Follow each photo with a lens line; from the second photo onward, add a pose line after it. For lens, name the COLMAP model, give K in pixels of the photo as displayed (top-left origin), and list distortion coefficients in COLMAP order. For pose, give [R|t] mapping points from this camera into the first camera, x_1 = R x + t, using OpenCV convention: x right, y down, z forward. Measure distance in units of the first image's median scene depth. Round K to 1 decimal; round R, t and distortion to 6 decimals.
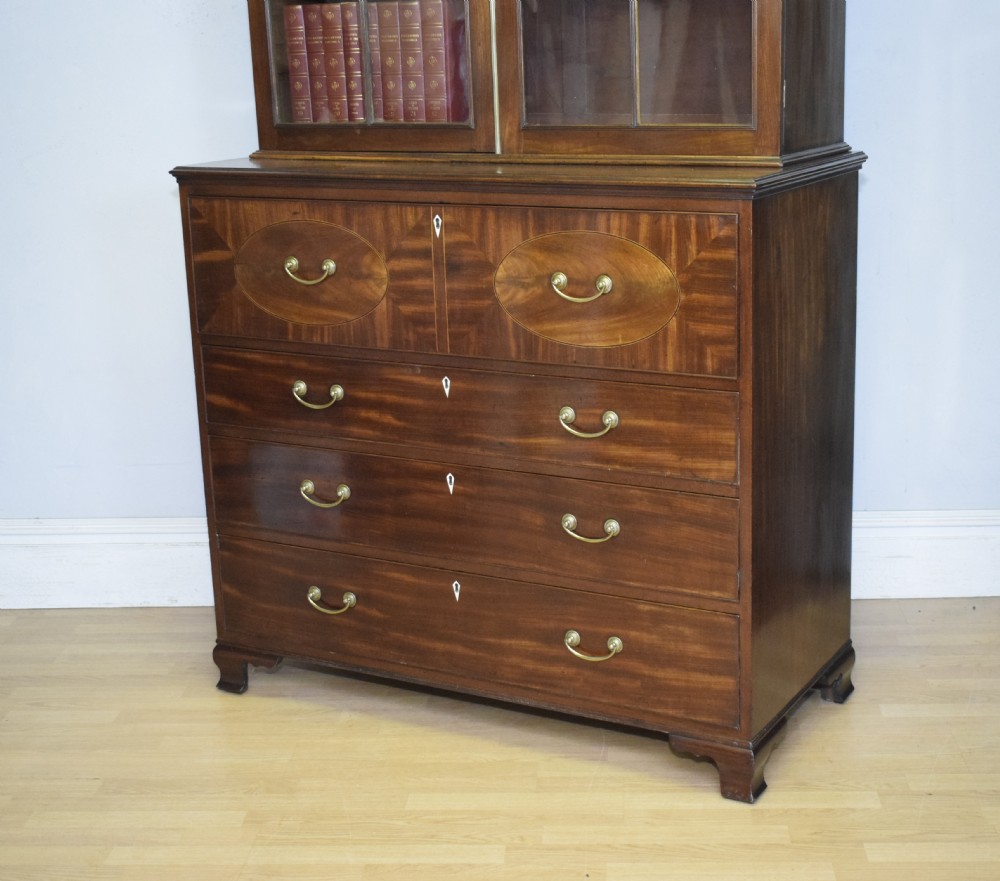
lens RADIAL K [[1645.0, 0, 548.2], [0, 1645.0, 452.9], [0, 0, 1]] dist [-0.025505, 0.000000]
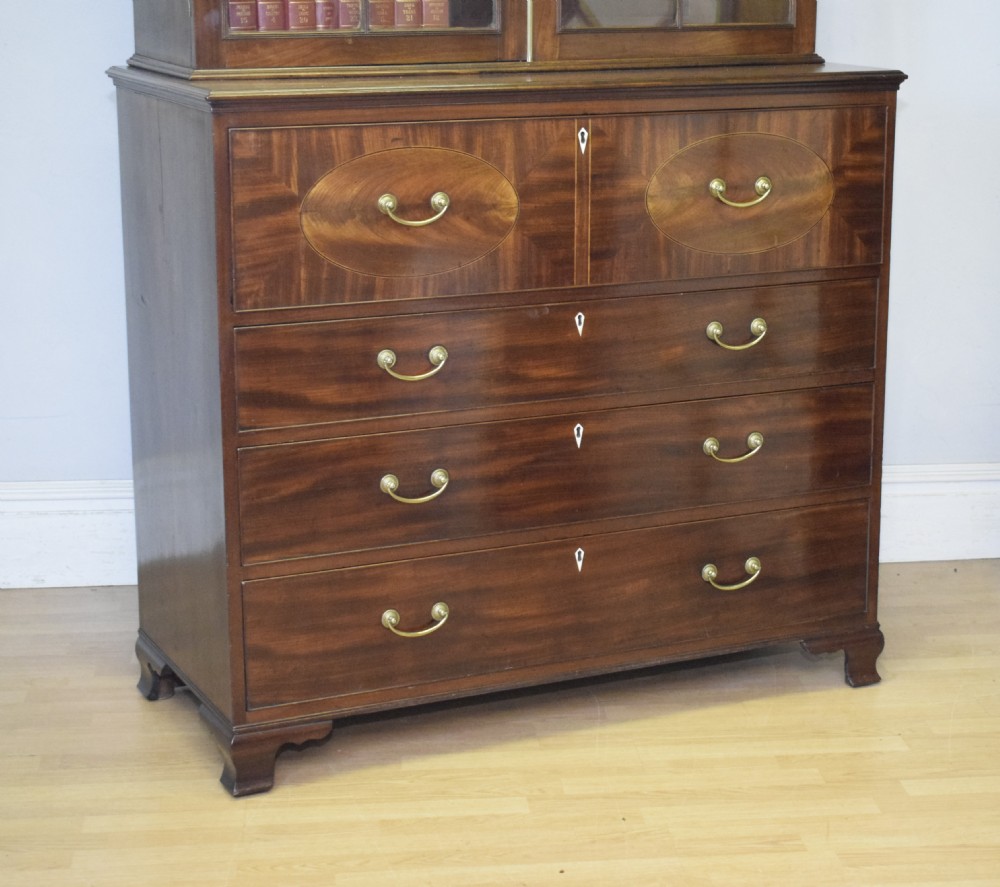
lens RADIAL K [[2184.0, 0, 635.7], [0, 2184.0, 452.4], [0, 0, 1]] dist [-0.021343, 0.000000]
pose [[0.551084, -0.166140, 0.817743, -0.995546], [0.188958, 0.979369, 0.071637, -0.050182], [-0.812773, 0.115041, 0.571108, 0.311578]]
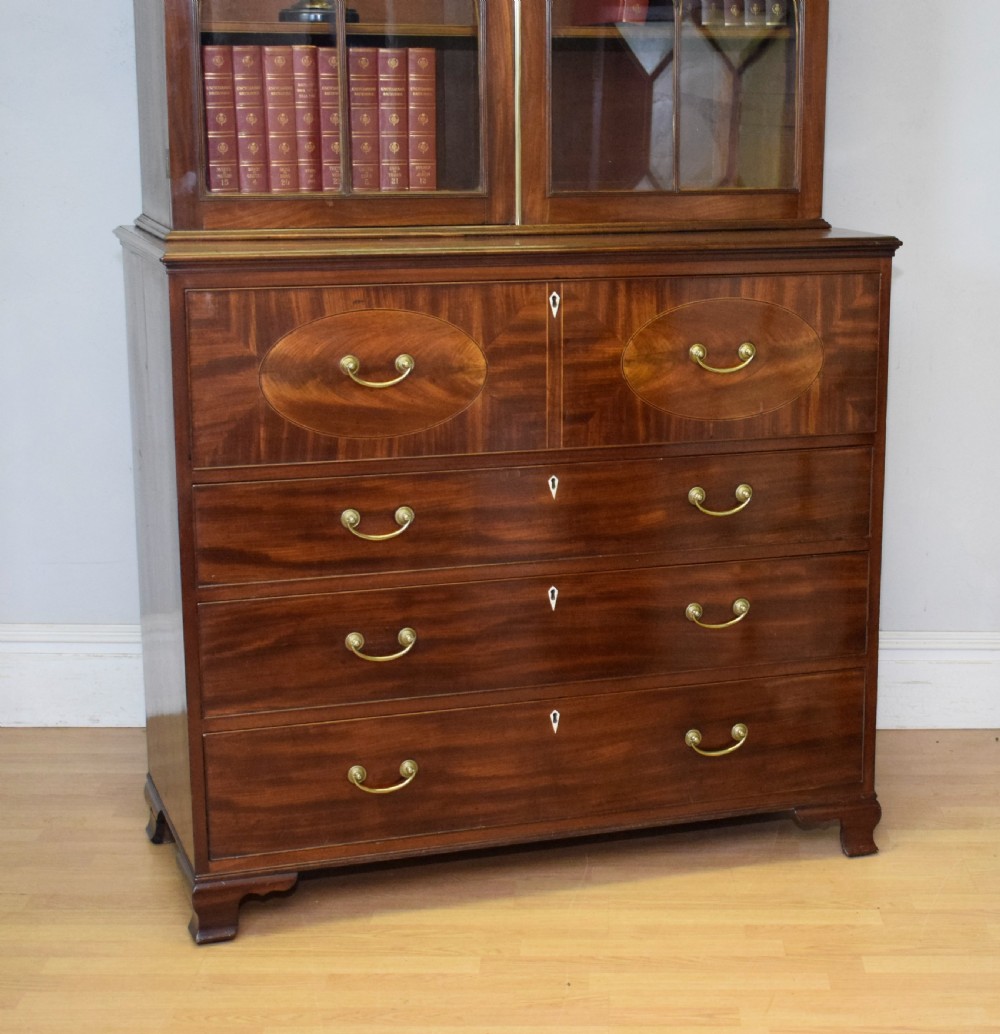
lens RADIAL K [[2111.7, 0, 686.0], [0, 2111.7, 589.6], [0, 0, 1]] dist [-0.022181, 0.000000]
pose [[0.636170, -0.148816, 0.757061, -0.867772], [0.169268, 0.984238, 0.051234, -0.031580], [-0.752752, 0.095553, 0.651332, 0.210880]]
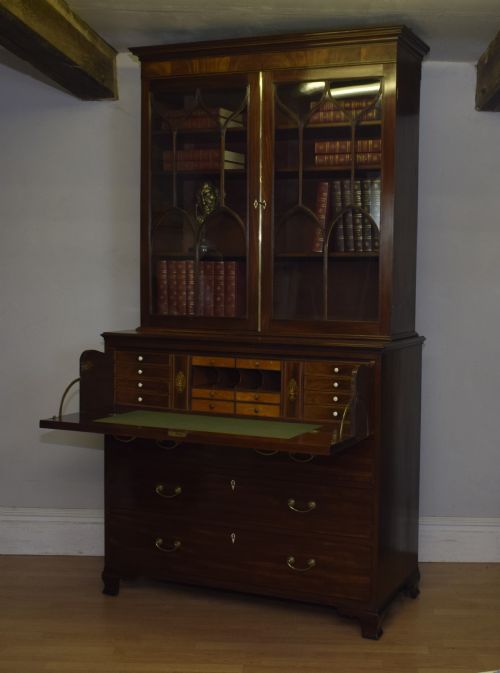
lens RADIAL K [[956.8, 0, 326.6], [0, 956.8, 321.2], [0, 0, 1]] dist [-0.019135, 0.000000]
pose [[0.991976, 0.035724, 0.121274, -0.096355], [-0.010217, 0.978762, -0.204746, 0.062521], [-0.126012, 0.201864, 0.971273, -0.240968]]
